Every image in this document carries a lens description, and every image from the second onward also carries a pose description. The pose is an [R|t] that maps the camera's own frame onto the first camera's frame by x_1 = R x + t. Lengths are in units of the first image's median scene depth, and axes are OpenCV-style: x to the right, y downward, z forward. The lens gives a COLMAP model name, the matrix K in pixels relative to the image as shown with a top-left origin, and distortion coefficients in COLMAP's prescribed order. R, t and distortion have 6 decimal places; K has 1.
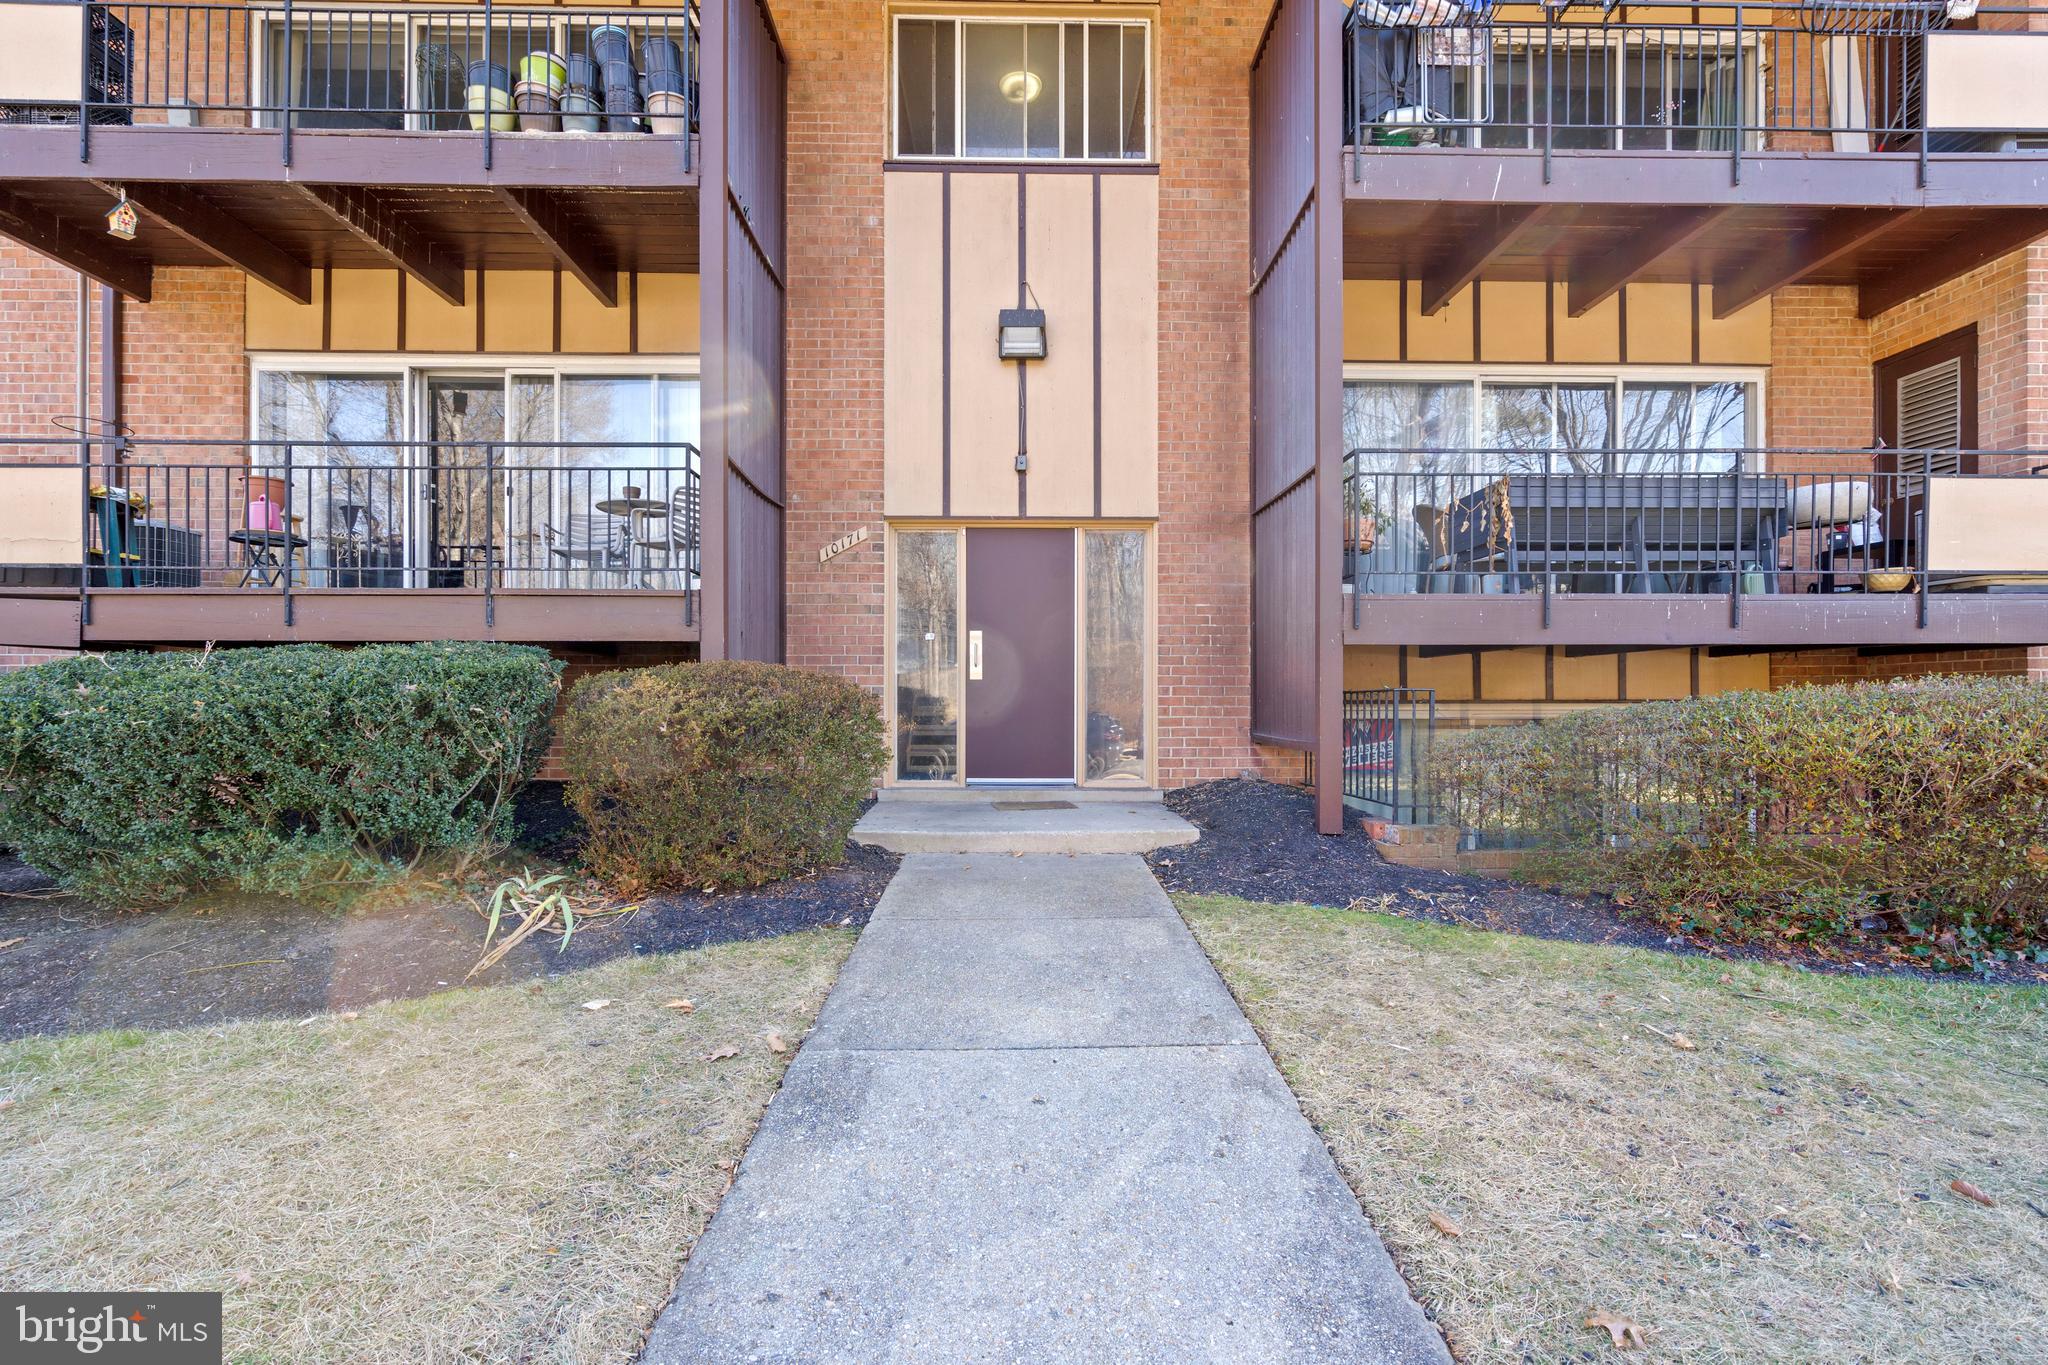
lens RADIAL K [[922.7, 0, 1017.8], [0, 922.7, 691.0], [0, 0, 1]] dist [0.001058, 0.000095]
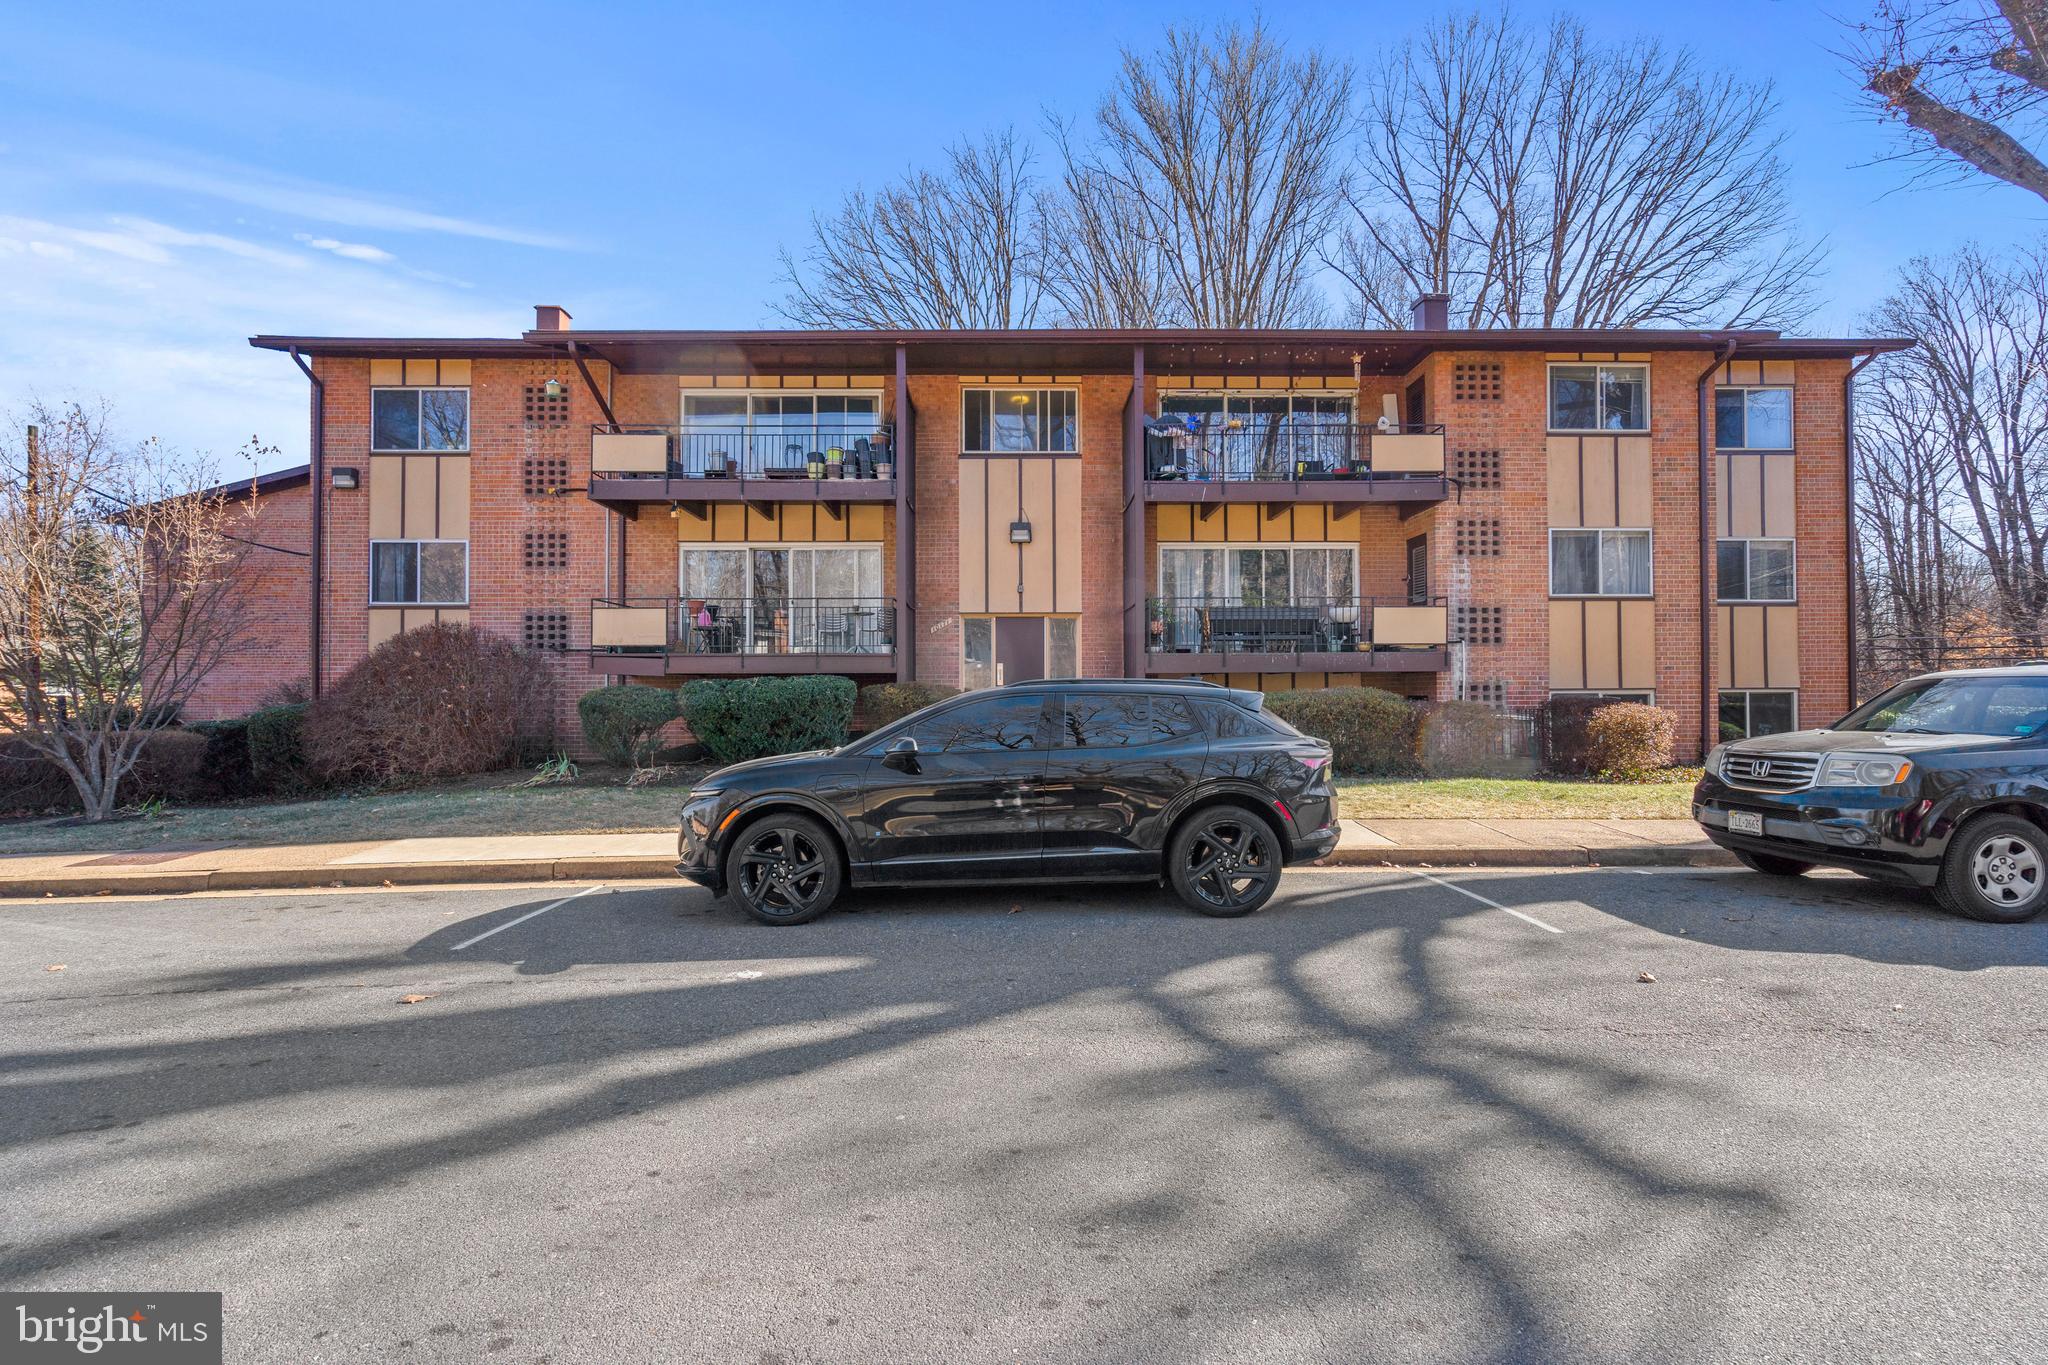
lens RADIAL K [[922.7, 0, 1036.3], [0, 922.7, 683.2], [0, 0, 1]] dist [0.001058, 0.000095]
pose [[0.999924, -0.002908, 0.011986, 0.015334], [0.002878, 0.999993, 0.002557, -0.023897], [-0.011993, -0.002522, 0.999925, -1.255002]]
